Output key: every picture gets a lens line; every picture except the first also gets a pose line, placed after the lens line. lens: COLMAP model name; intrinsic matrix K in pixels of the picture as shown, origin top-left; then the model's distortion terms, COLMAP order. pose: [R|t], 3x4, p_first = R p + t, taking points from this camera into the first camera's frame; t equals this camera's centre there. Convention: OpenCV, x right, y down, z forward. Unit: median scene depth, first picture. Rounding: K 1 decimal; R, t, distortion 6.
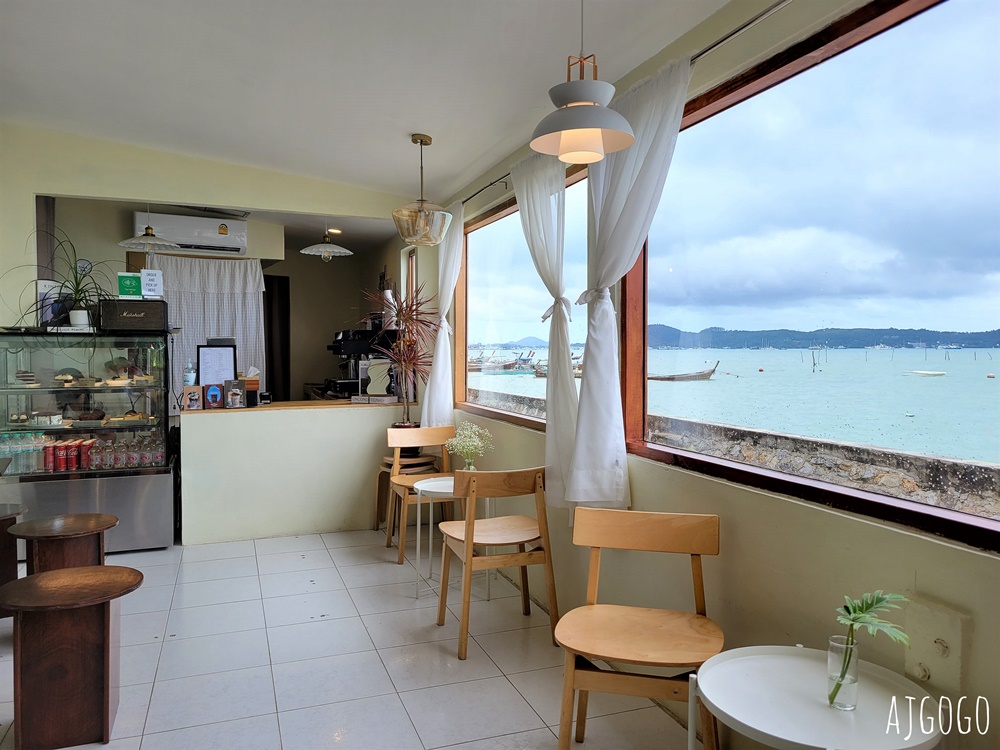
lens RADIAL K [[747.8, 0, 500.0], [0, 747.8, 375.0], [0, 0, 1]] dist [0.053519, -0.056411]
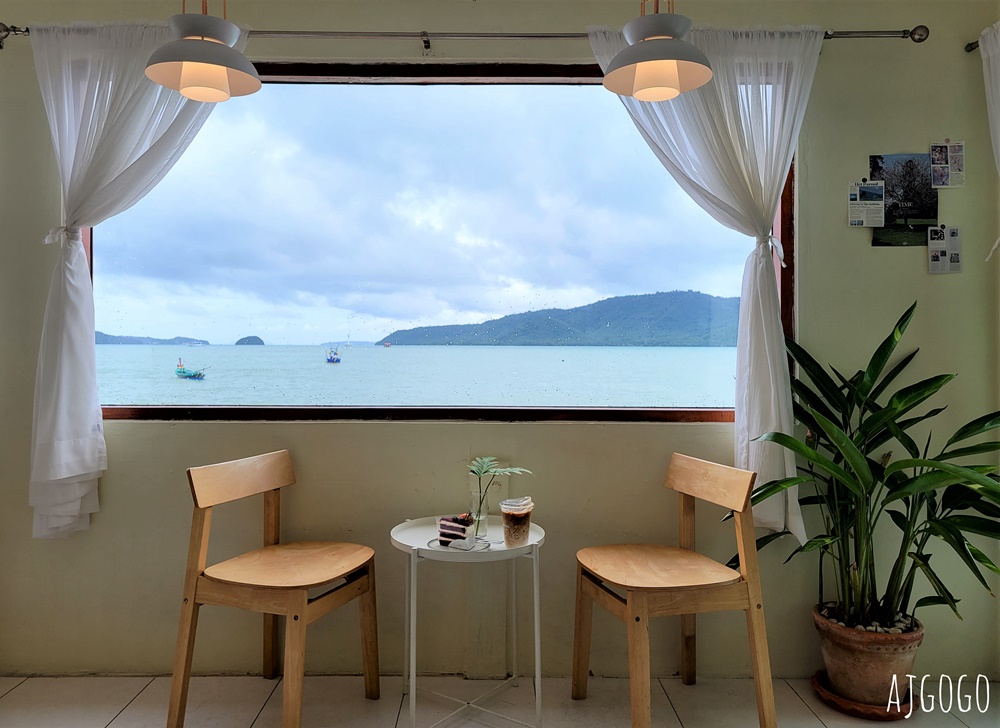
lens RADIAL K [[767.2, 0, 495.0], [0, 767.2, 340.5], [0, 0, 1]] dist [0.030937, -0.004920]
pose [[0.335955, 0.011326, 0.941810, -0.670725], [0.027776, 0.999374, -0.021926, 0.058260], [-0.941468, 0.033526, 0.335430, 0.307116]]
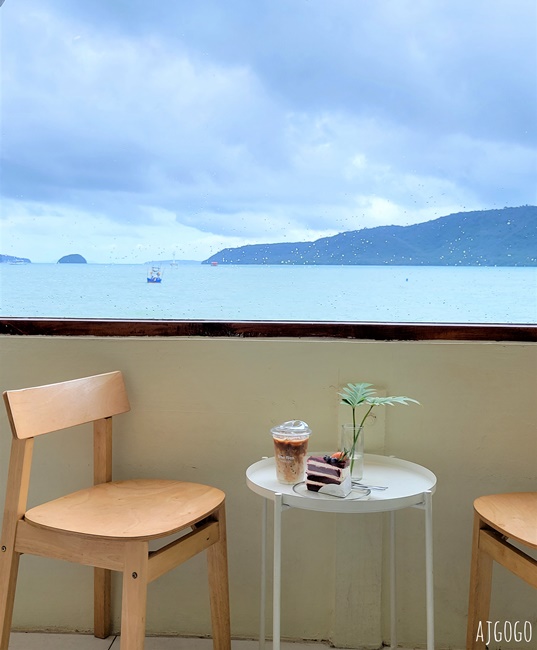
lens RADIAL K [[816.8, 0, 270.6], [0, 816.8, 289.7], [0, 0, 1]] dist [0.013596, 0.044280]
pose [[0.401335, -0.021896, 0.915670, -0.552290], [0.023819, 0.999626, 0.013464, 0.076153], [-0.915622, 0.016407, 0.401706, 0.403293]]
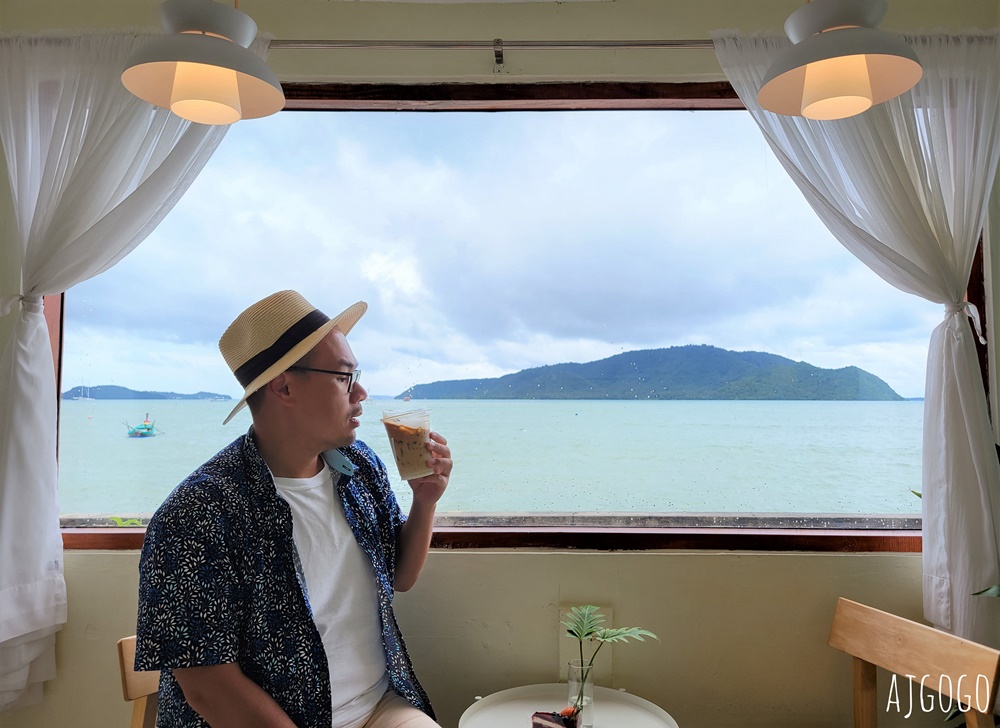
lens RADIAL K [[754.4, 0, 509.8], [0, 754.4, 349.7], [0, 0, 1]] dist [0.029661, -0.008661]
pose [[0.339570, 0.065925, 0.938268, -0.421817], [0.030576, 0.996240, -0.081064, -0.003884], [-0.940084, 0.056215, 0.336278, 0.486749]]
